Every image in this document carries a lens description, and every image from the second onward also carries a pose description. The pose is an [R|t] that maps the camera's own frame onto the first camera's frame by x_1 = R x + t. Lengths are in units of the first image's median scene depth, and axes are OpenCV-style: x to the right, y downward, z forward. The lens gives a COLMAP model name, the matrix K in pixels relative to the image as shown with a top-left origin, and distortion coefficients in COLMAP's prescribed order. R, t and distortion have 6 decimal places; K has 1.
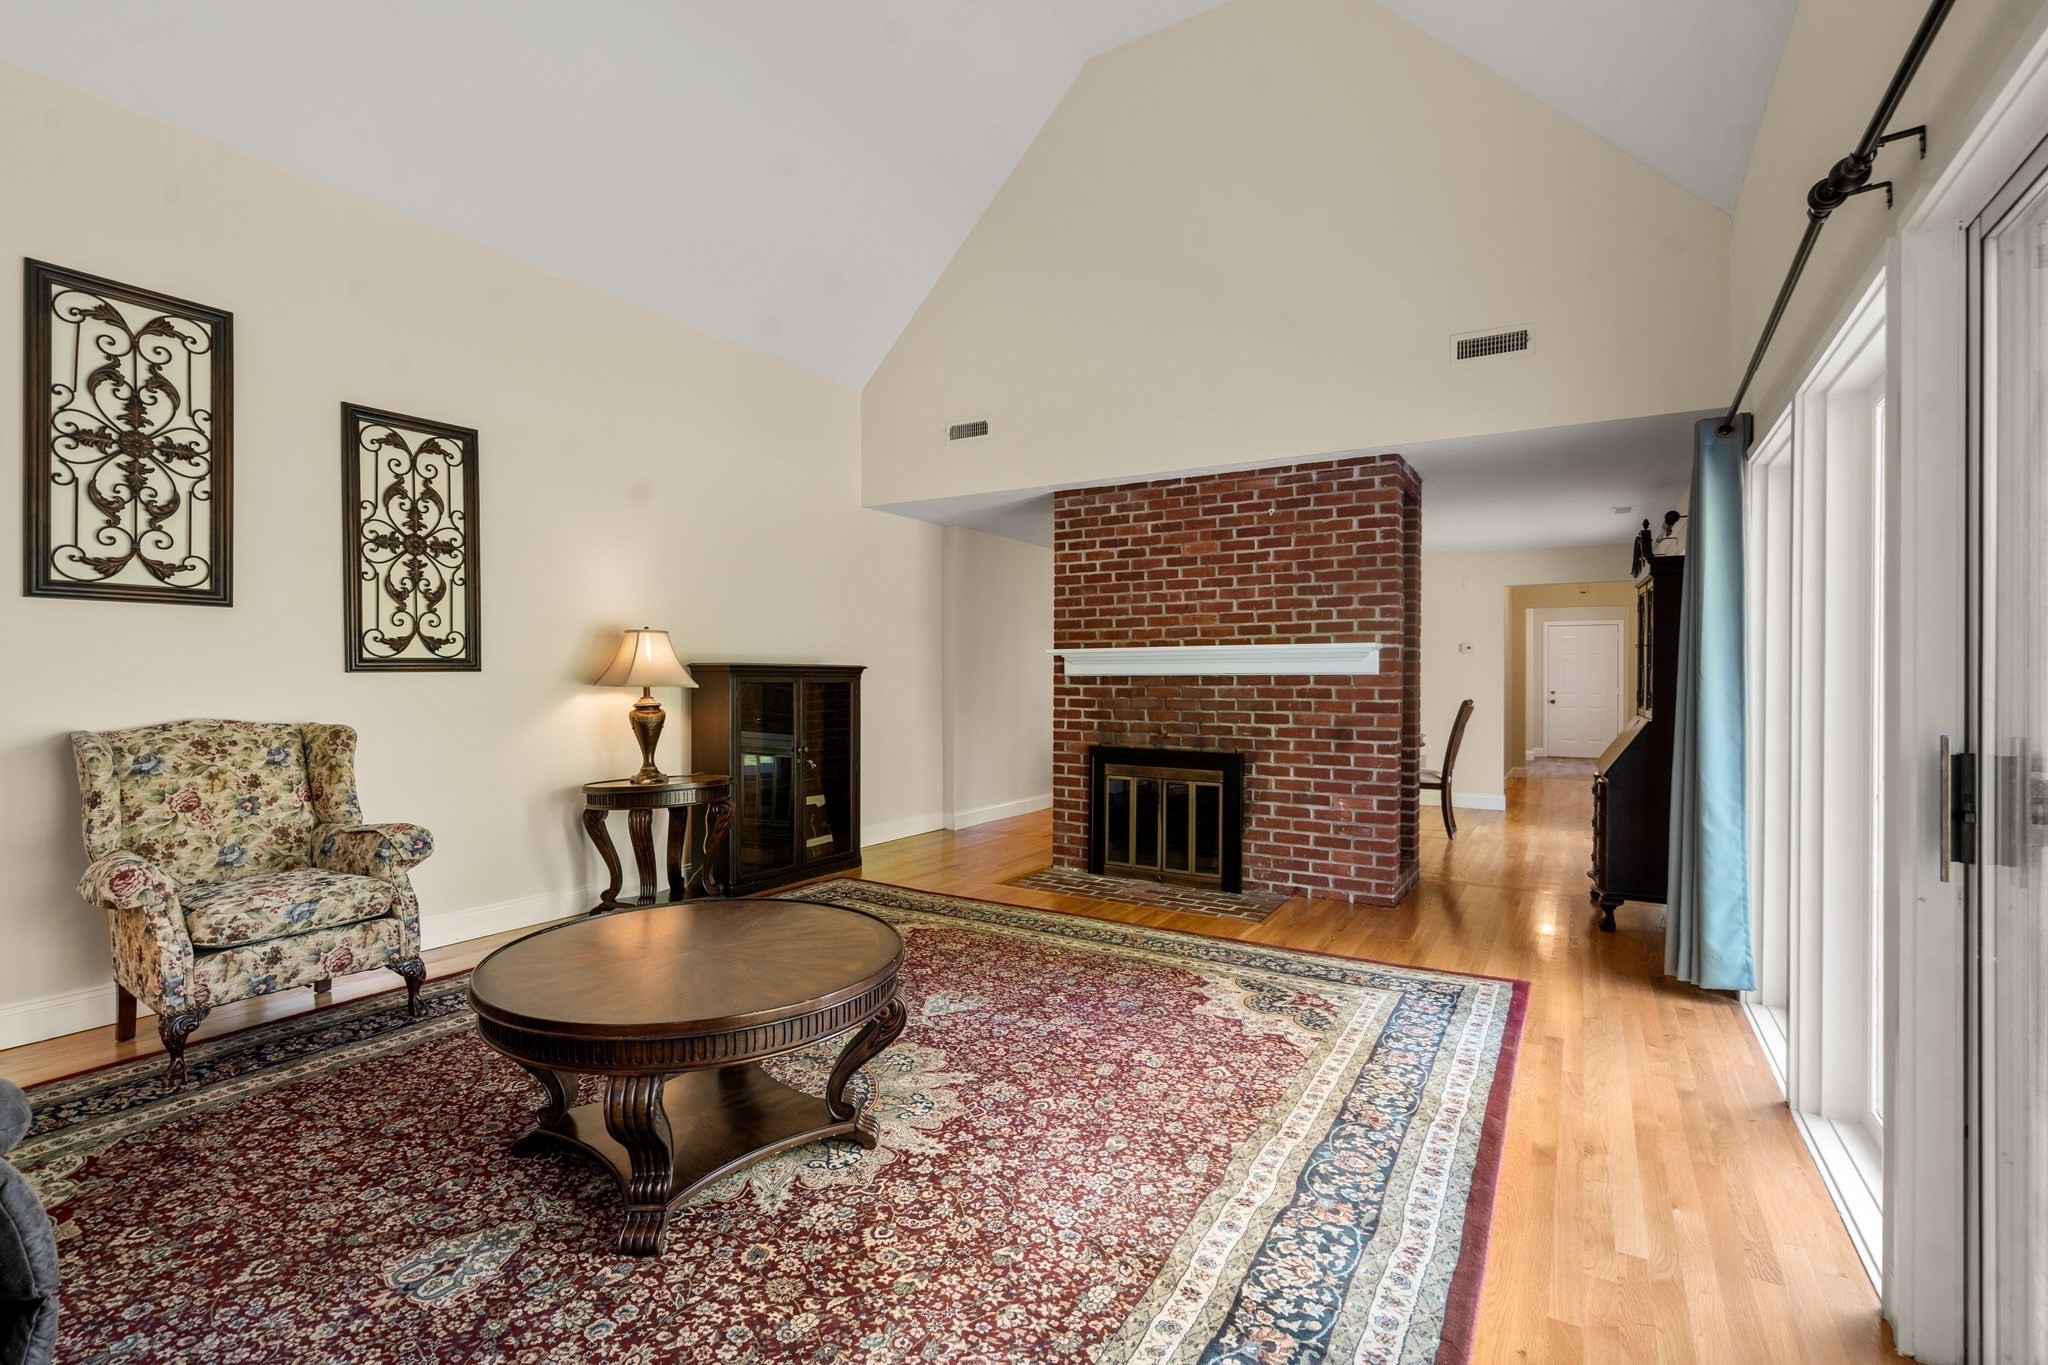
lens RADIAL K [[931.9, 0, 1018.6], [0, 931.9, 680.3], [0, 0, 1]] dist [-0.006619, 0.001362]
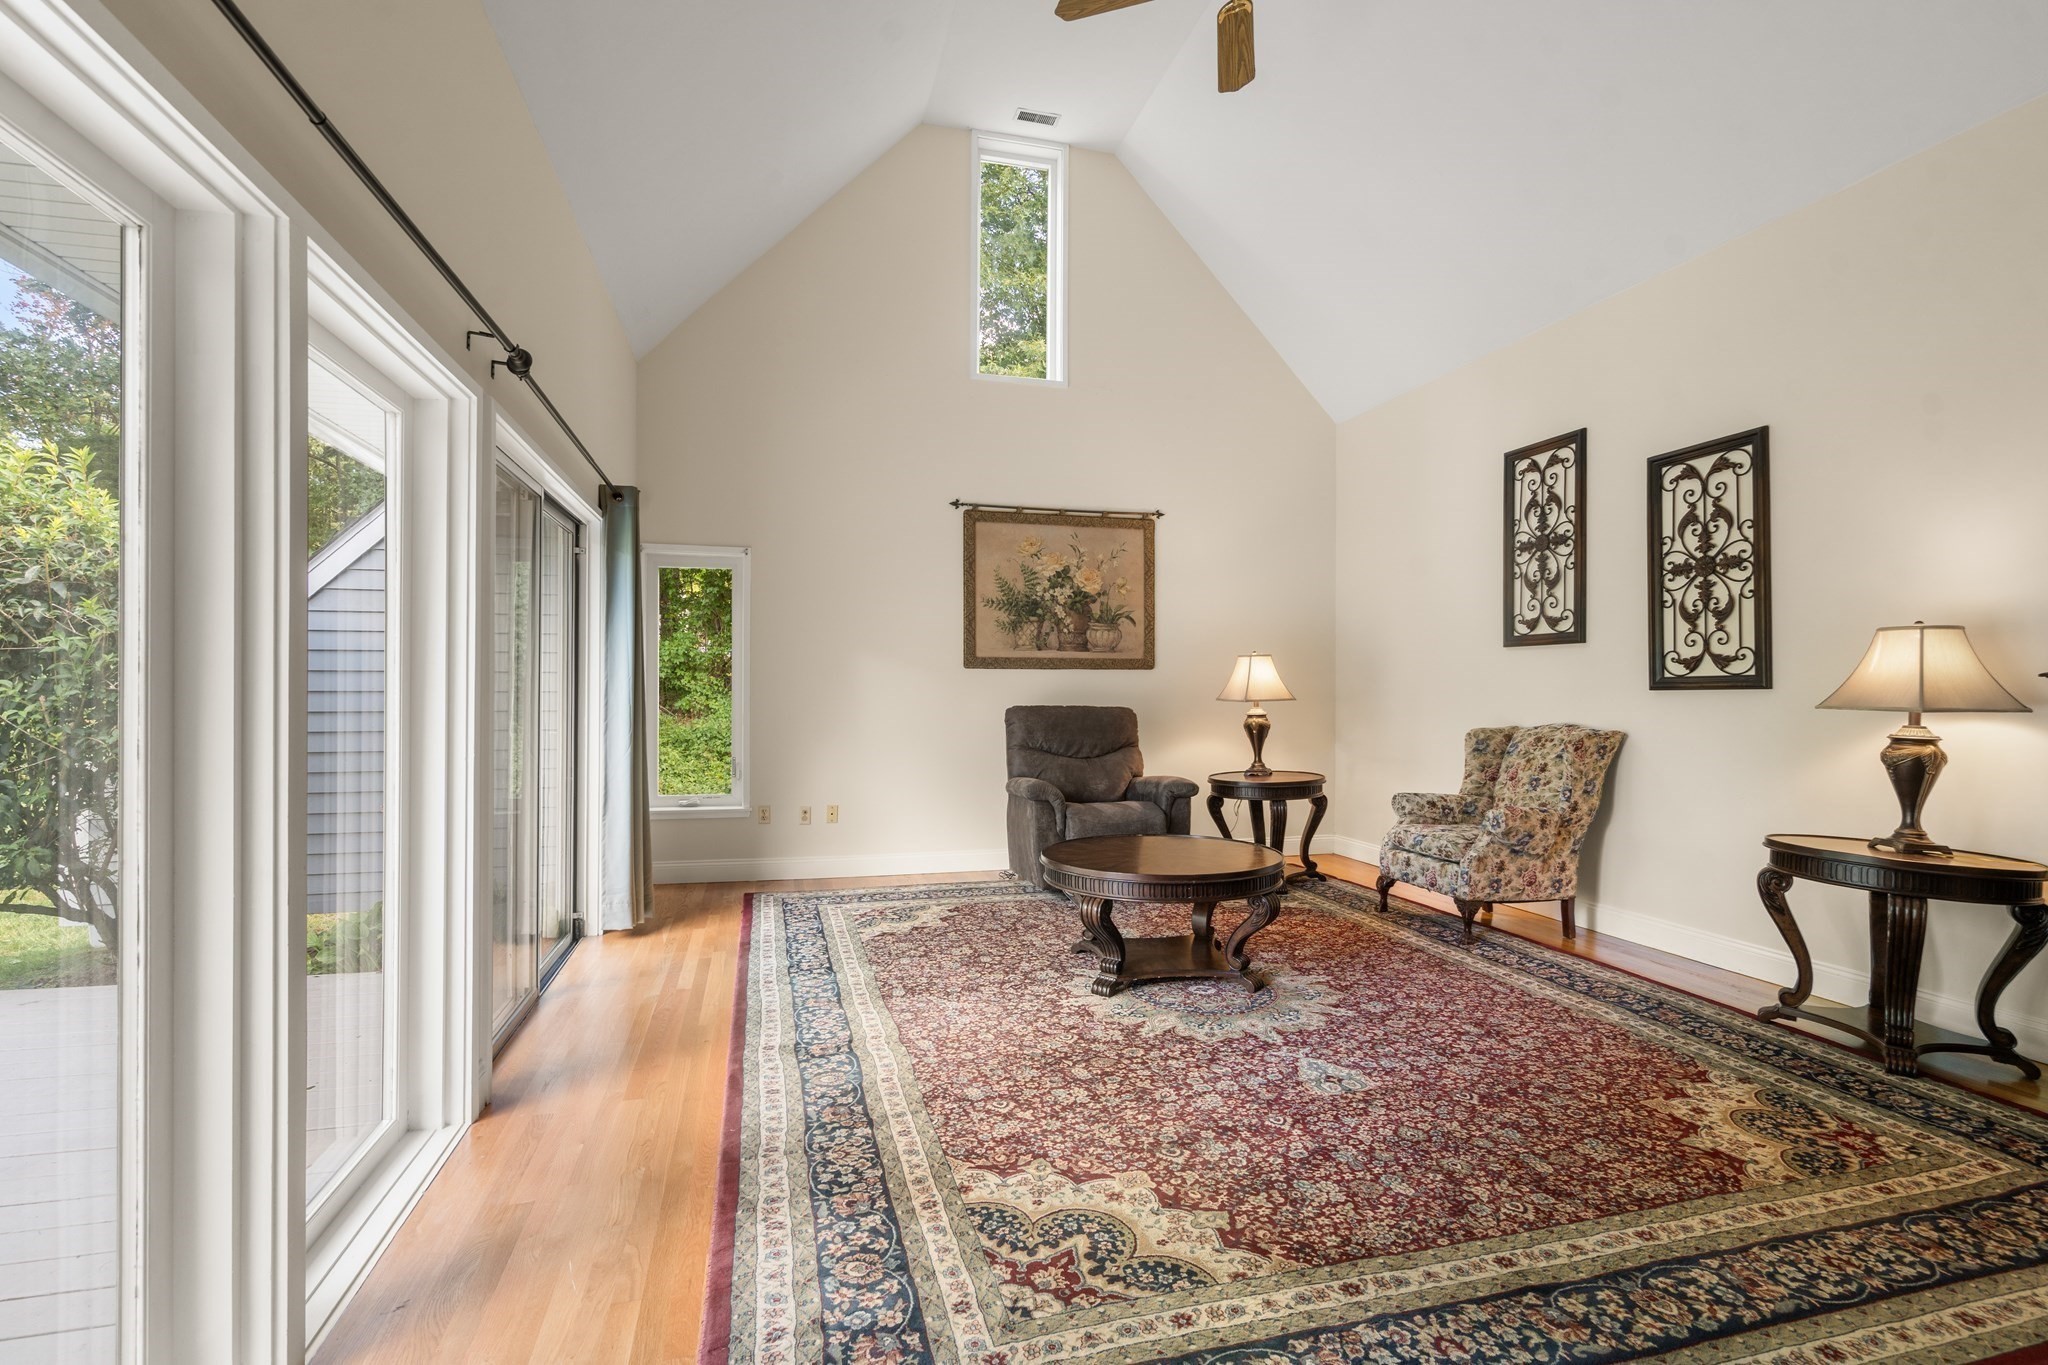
lens RADIAL K [[931.9, 0, 1012.9], [0, 931.9, 690.4], [0, 0, 1]] dist [-0.006619, 0.001362]
pose [[-0.694375, -0.006017, -0.719588, 0.670712], [-0.010192, 0.999947, 0.001473, -0.002240], [0.719541, 0.008357, -0.694399, 1.253789]]
